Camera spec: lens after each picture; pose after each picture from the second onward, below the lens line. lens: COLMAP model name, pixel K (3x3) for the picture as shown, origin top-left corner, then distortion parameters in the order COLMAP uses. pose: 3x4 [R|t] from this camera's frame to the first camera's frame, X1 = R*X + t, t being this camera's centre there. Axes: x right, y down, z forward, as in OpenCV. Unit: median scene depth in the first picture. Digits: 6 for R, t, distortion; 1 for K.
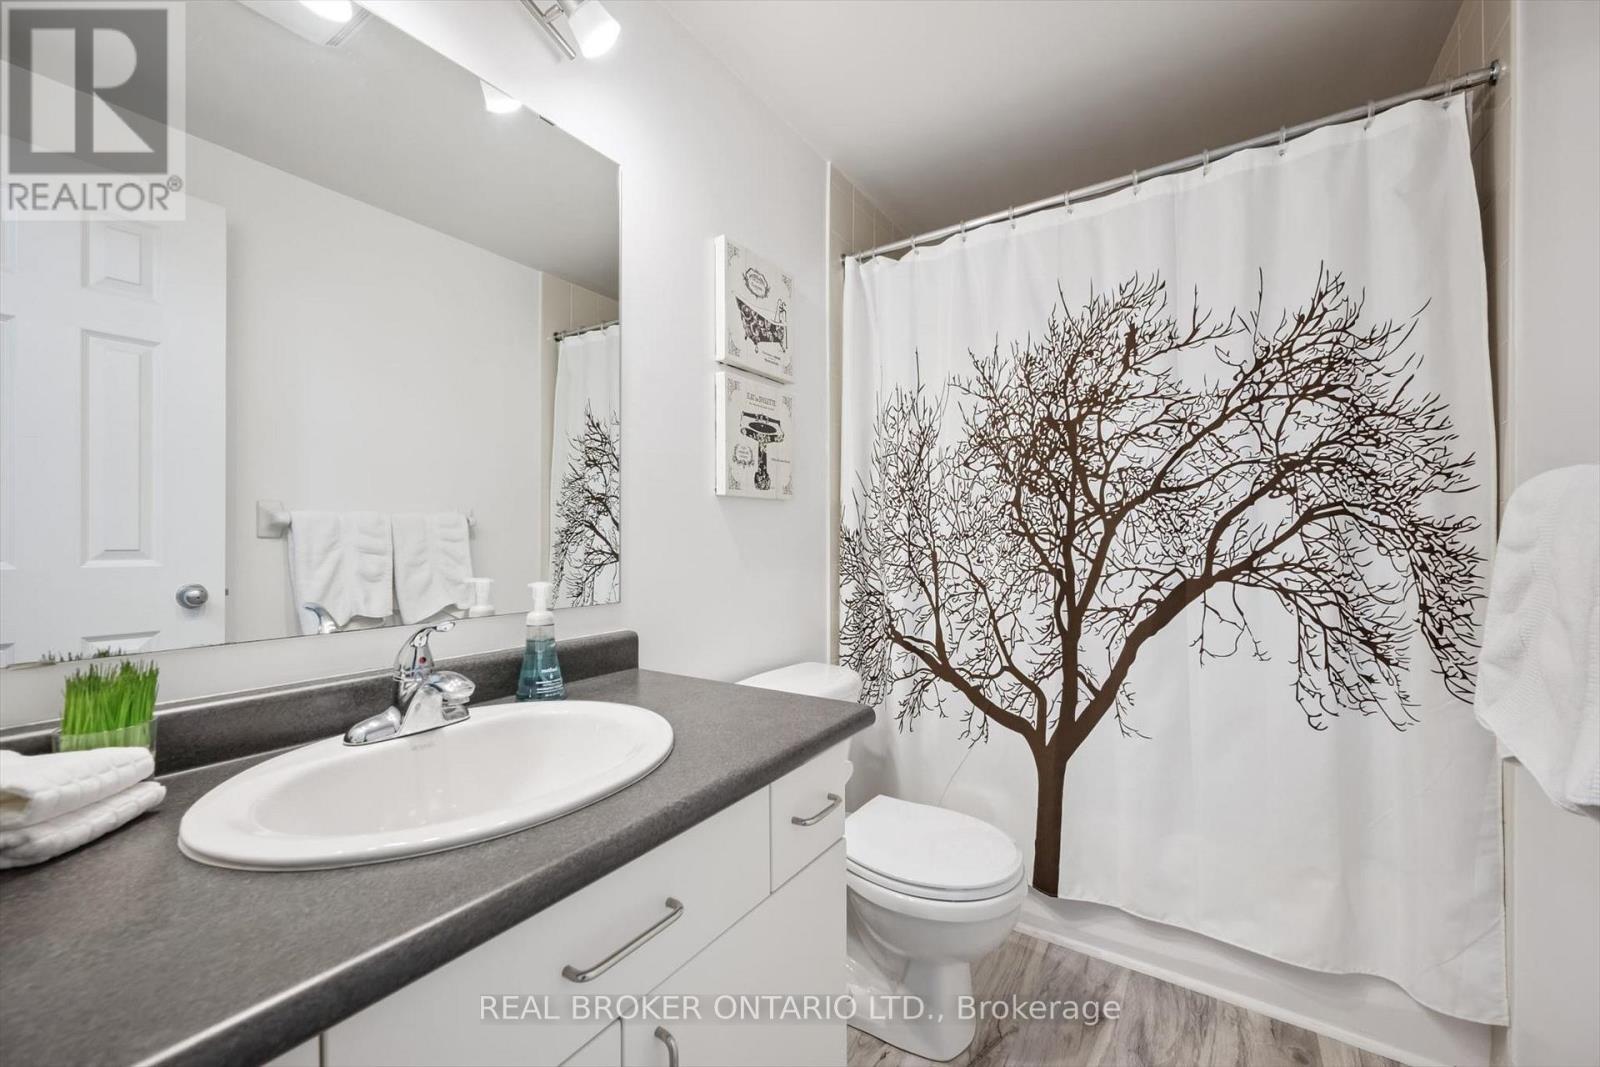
lens RADIAL K [[625.9, 0, 807.3], [0, 625.9, 538.2], [0, 0, 1]] dist [0.002030, 0.000064]
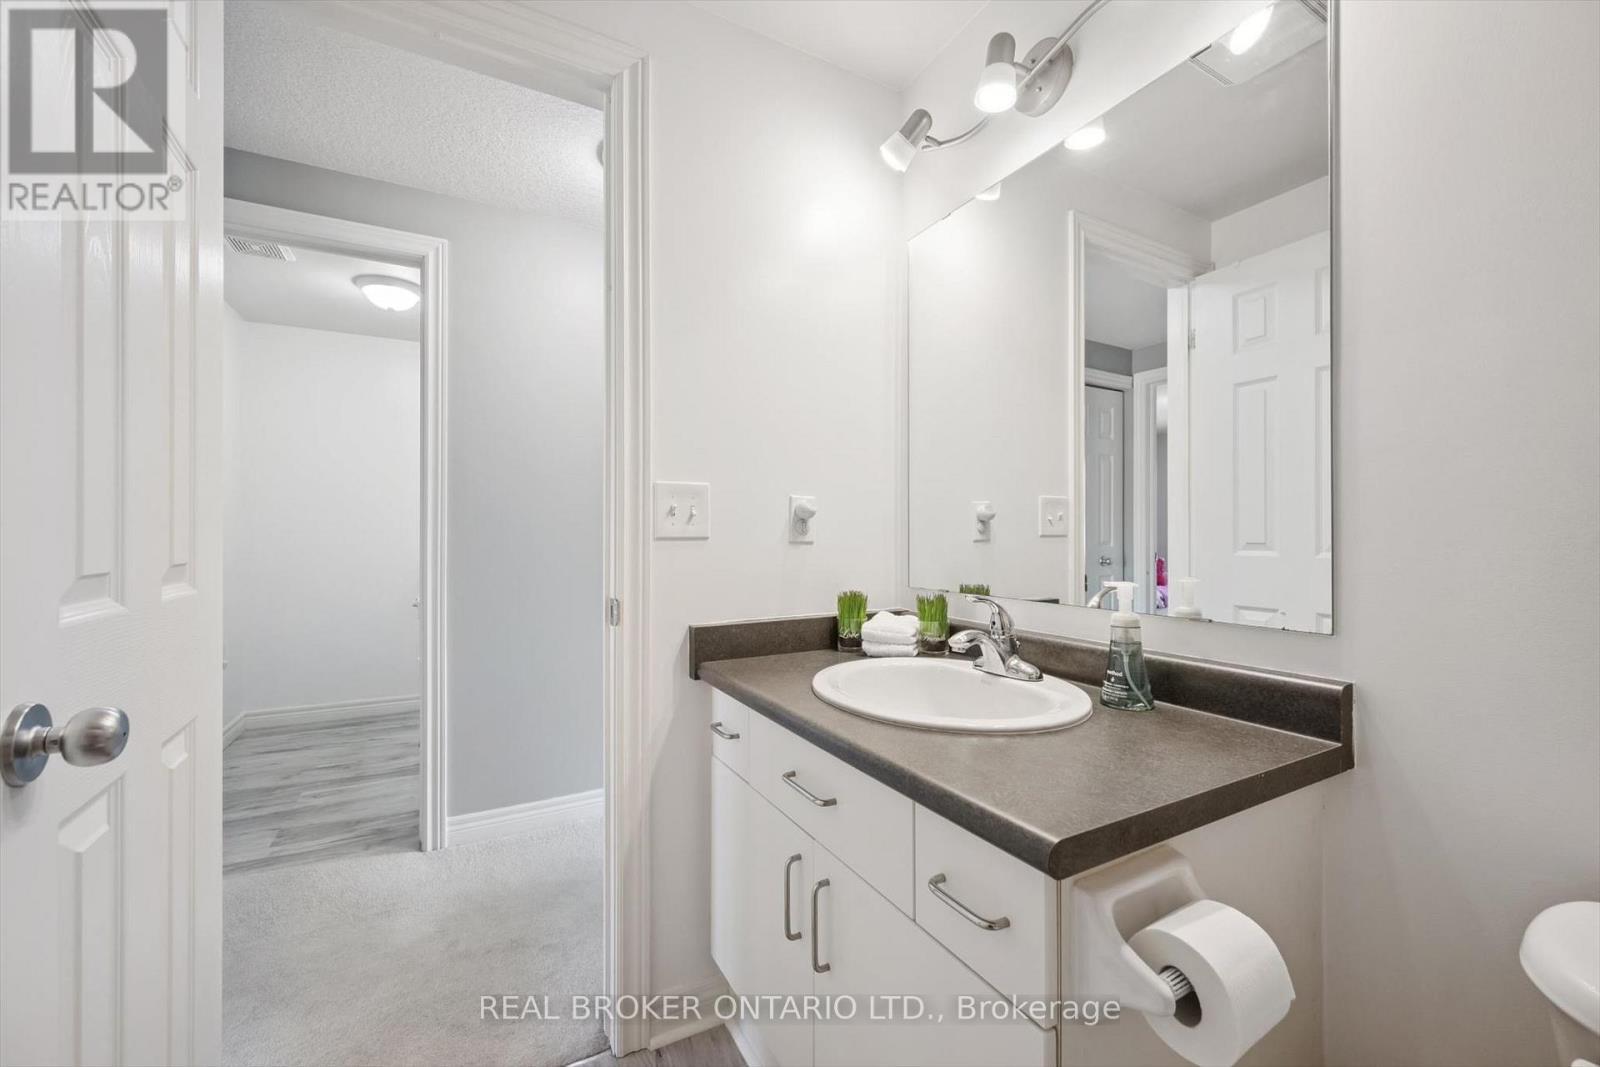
lens RADIAL K [[625.9, 0, 807.3], [0, 625.9, 538.2], [0, 0, 1]] dist [0.002030, 0.000064]
pose [[-0.471341, 0.003981, -0.881942, 0.651265], [0.012469, 0.999920, -0.002150, 0.000482], [0.881863, -0.012010, -0.471353, 1.018580]]
